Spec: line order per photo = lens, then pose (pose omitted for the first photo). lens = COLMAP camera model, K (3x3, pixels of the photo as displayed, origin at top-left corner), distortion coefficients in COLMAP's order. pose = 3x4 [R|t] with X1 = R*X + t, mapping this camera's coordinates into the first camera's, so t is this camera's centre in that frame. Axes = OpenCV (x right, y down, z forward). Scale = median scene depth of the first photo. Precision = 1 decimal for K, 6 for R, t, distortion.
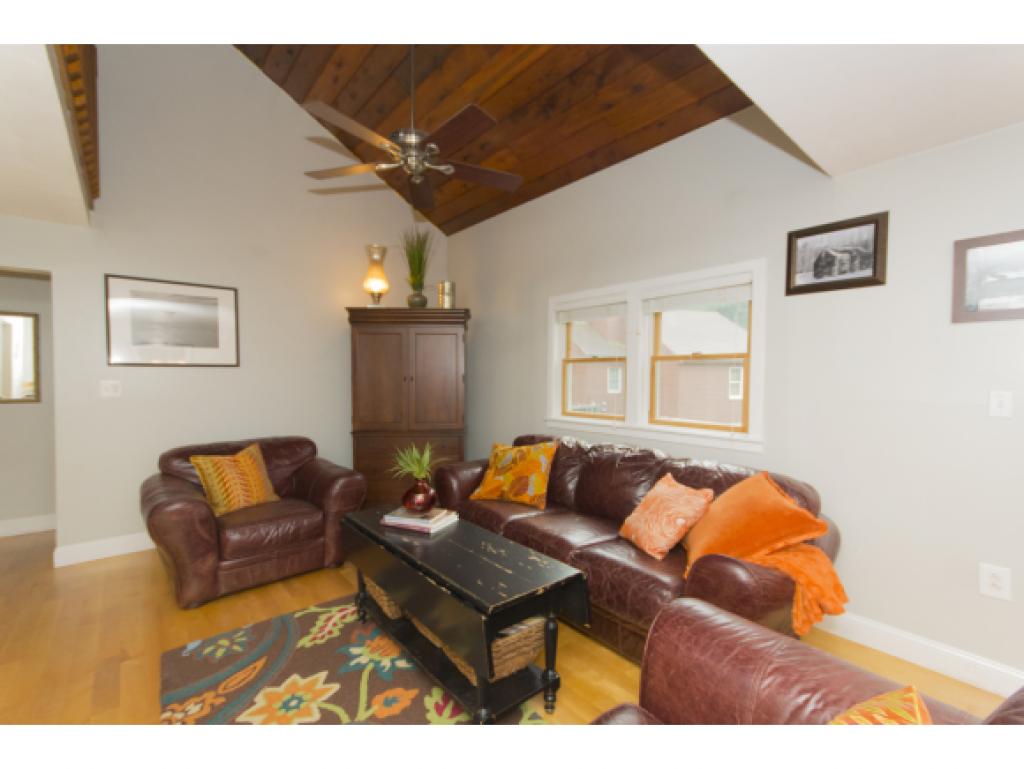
lens RADIAL K [[454.9, 0, 512.0], [0, 454.9, 384.5], [0, 0, 1]] dist [0.013422, 0.000029]
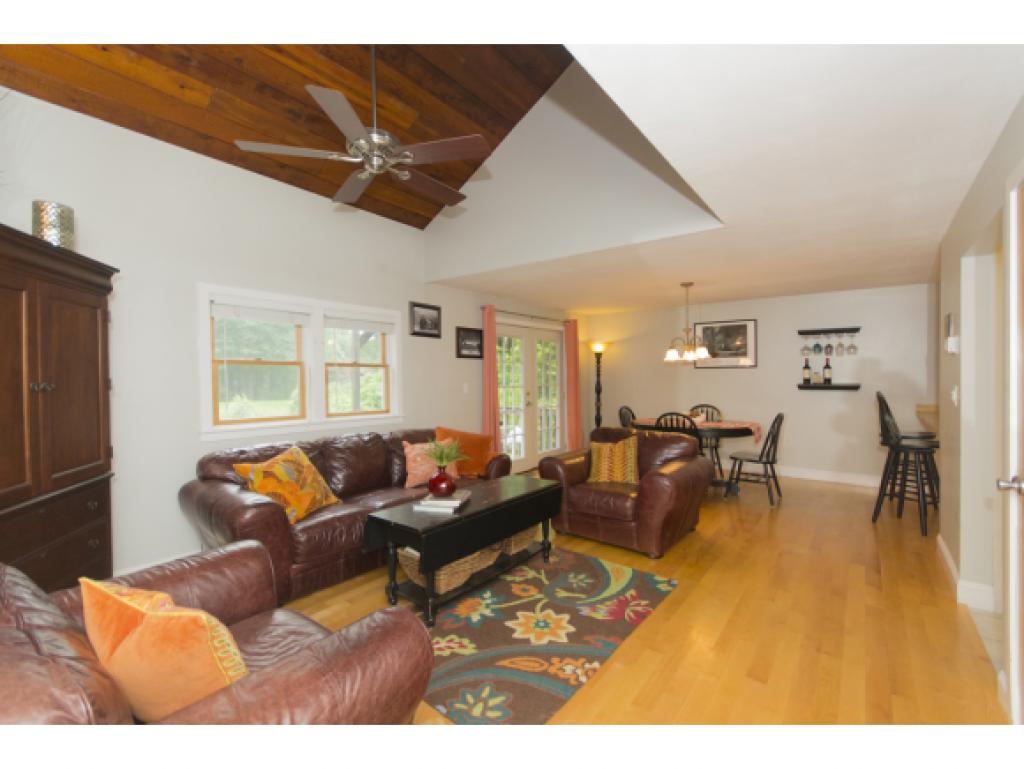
lens RADIAL K [[448.2, 0, 512.0], [0, 448.2, 384.5], [0, 0, 1]] dist [0.000242, 0.000108]
pose [[-0.209505, -0.022504, 0.977549, -0.996470], [0.017660, 0.999485, 0.026794, -0.028950], [-0.977648, 0.022877, -0.208999, 0.772793]]
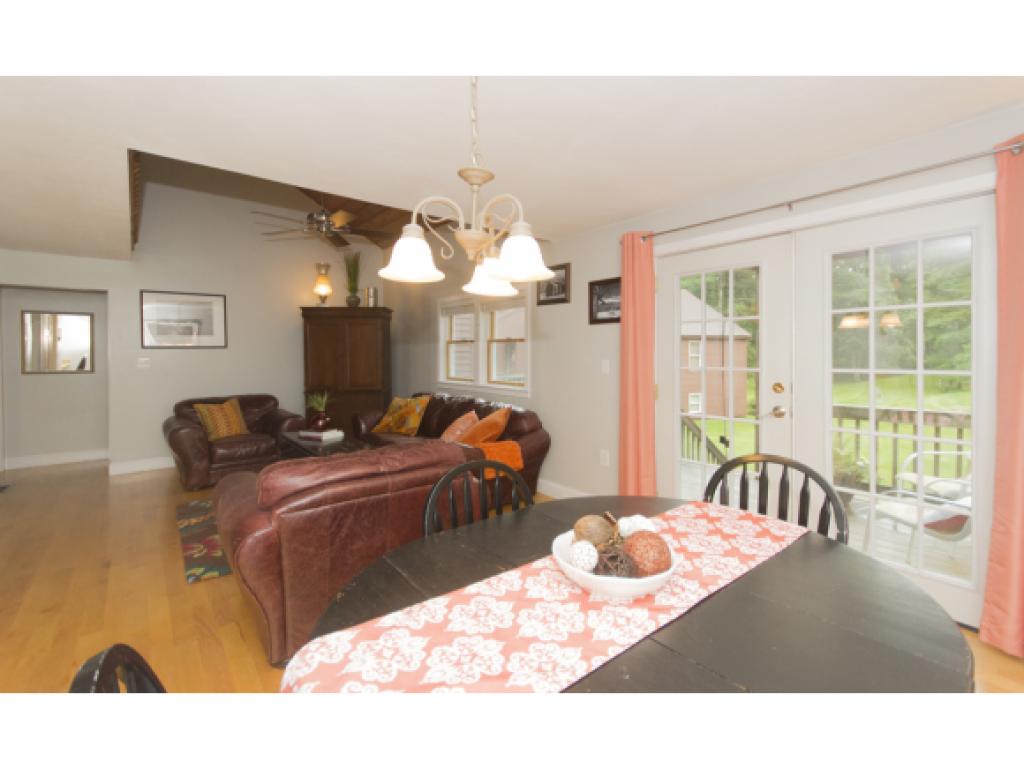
lens RADIAL K [[442.8, 0, 508.1], [0, 442.8, 360.8], [0, 0, 1]] dist [-0.000608, -0.000232]
pose [[0.999967, -0.006377, -0.004948, 0.394917], [0.006379, 0.999980, 0.000463, 0.009005], [0.004945, -0.000494, 0.999988, -0.529053]]
